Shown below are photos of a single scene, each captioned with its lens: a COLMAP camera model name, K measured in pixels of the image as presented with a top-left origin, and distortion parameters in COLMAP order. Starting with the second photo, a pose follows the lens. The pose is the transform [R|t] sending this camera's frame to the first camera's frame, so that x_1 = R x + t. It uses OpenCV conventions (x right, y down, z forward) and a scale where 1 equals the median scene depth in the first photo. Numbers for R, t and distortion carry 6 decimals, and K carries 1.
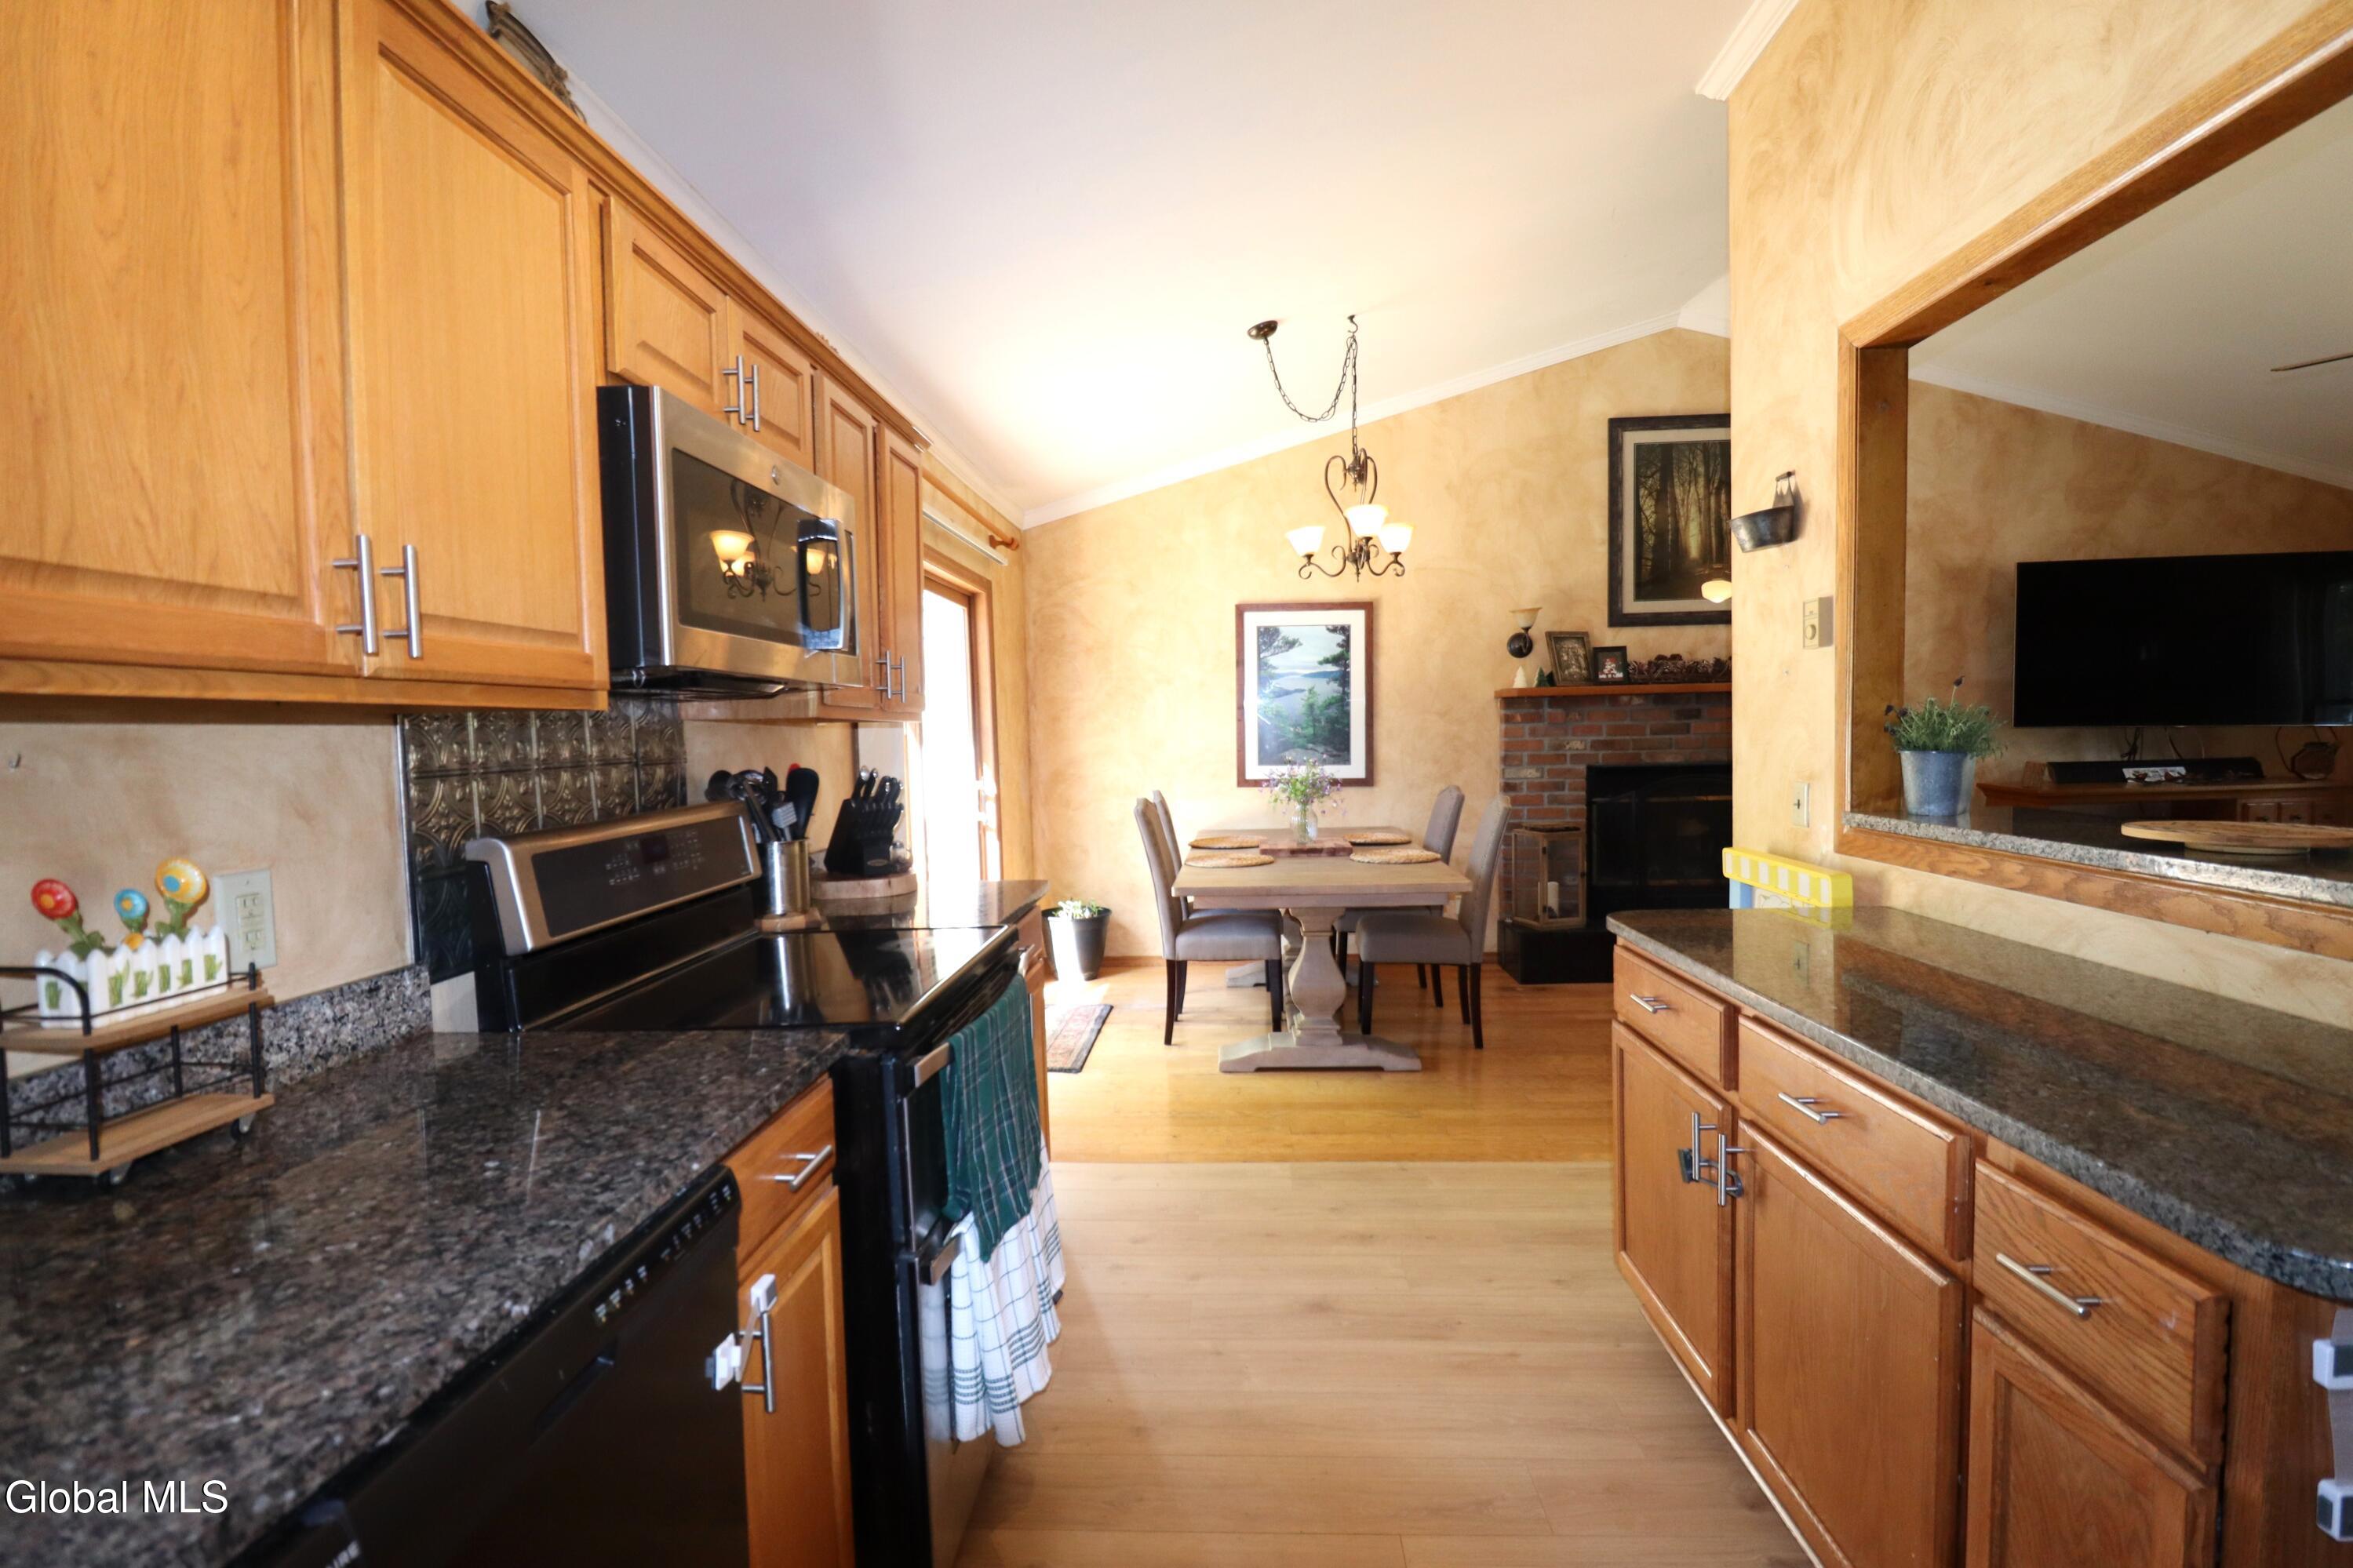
lens RADIAL K [[1091.2, 0, 1190.7], [0, 1091.2, 782.0], [0, 0, 1]] dist [-0.001775, -0.011342]
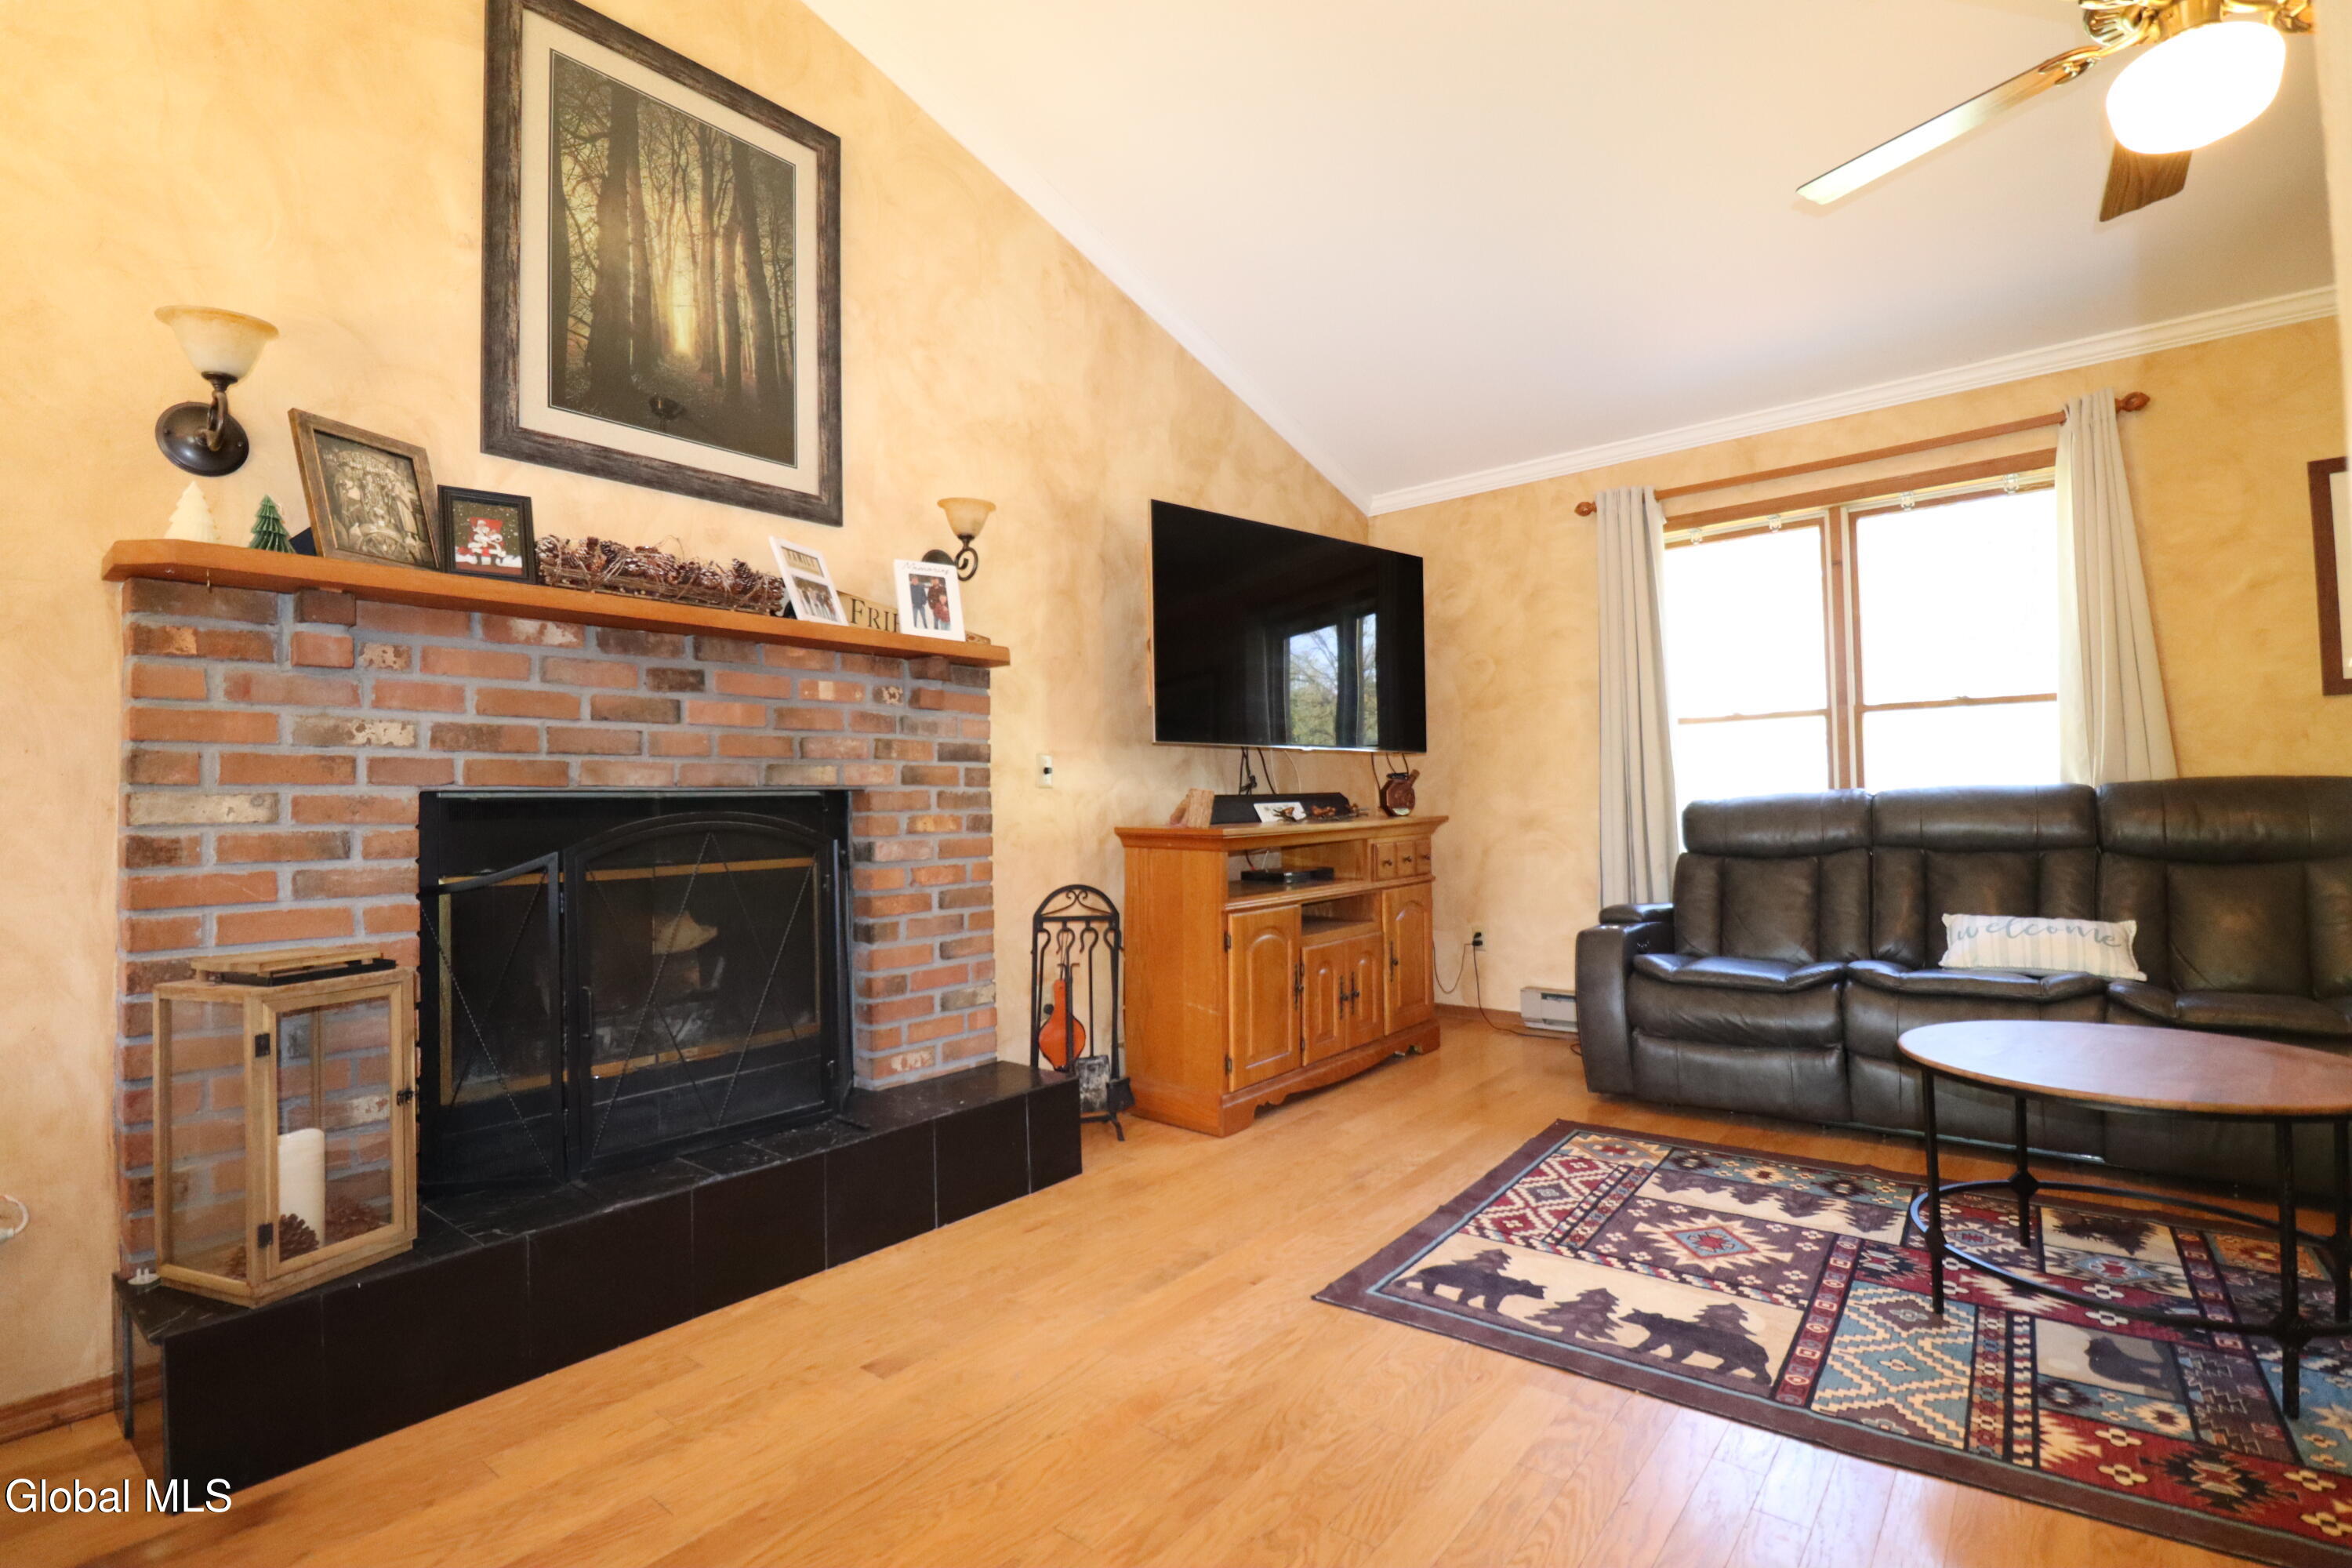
lens RADIAL K [[1090.9, 0, 1174.5], [0, 1090.9, 784.2], [0, 0, 1]] dist [-0.001775, -0.011342]
pose [[0.593358, 0.027309, 0.804476, 0.215947], [0.050015, 0.996242, -0.070708, 0.022512], [-0.803384, 0.082191, 0.589762, 0.569543]]
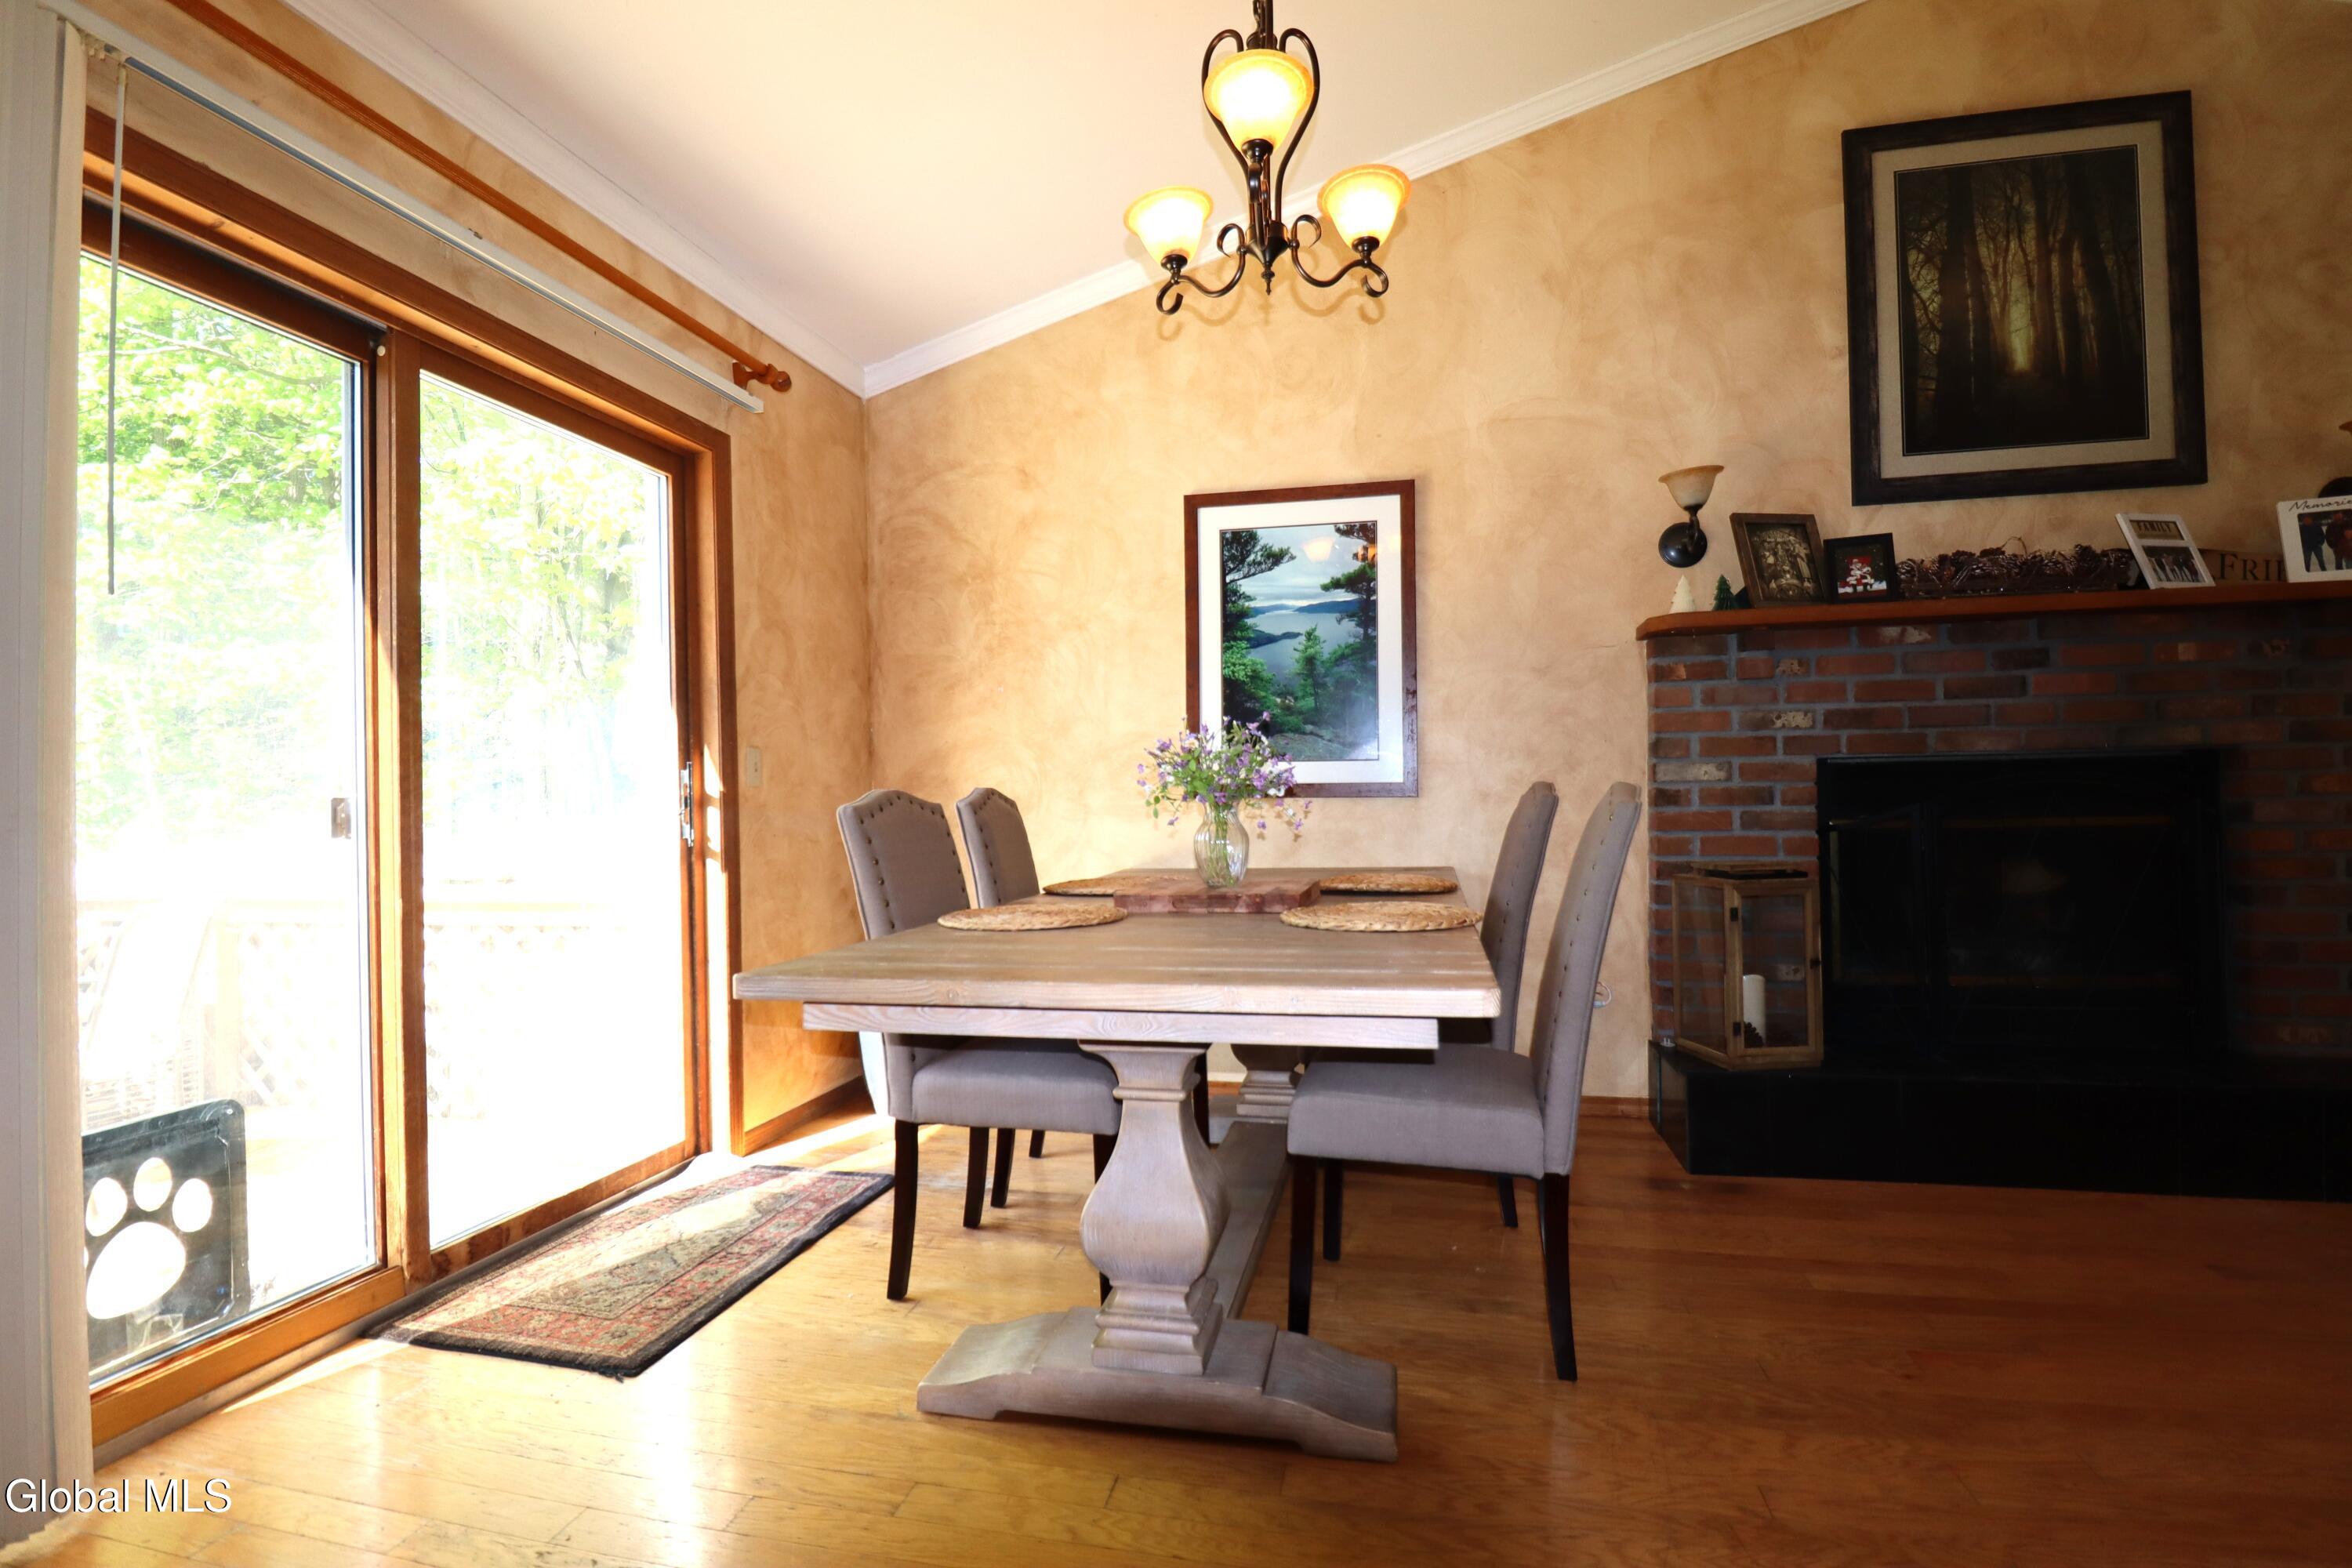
lens RADIAL K [[1090.9, 0, 1186.7], [0, 1090.9, 781.1], [0, 0, 1]] dist [-0.001775, -0.011342]
pose [[0.986873, 0.002138, -0.161484, 0.143312], [-0.011798, 0.998195, -0.058885, 0.031749], [0.161066, 0.060017, 0.985117, 0.421822]]
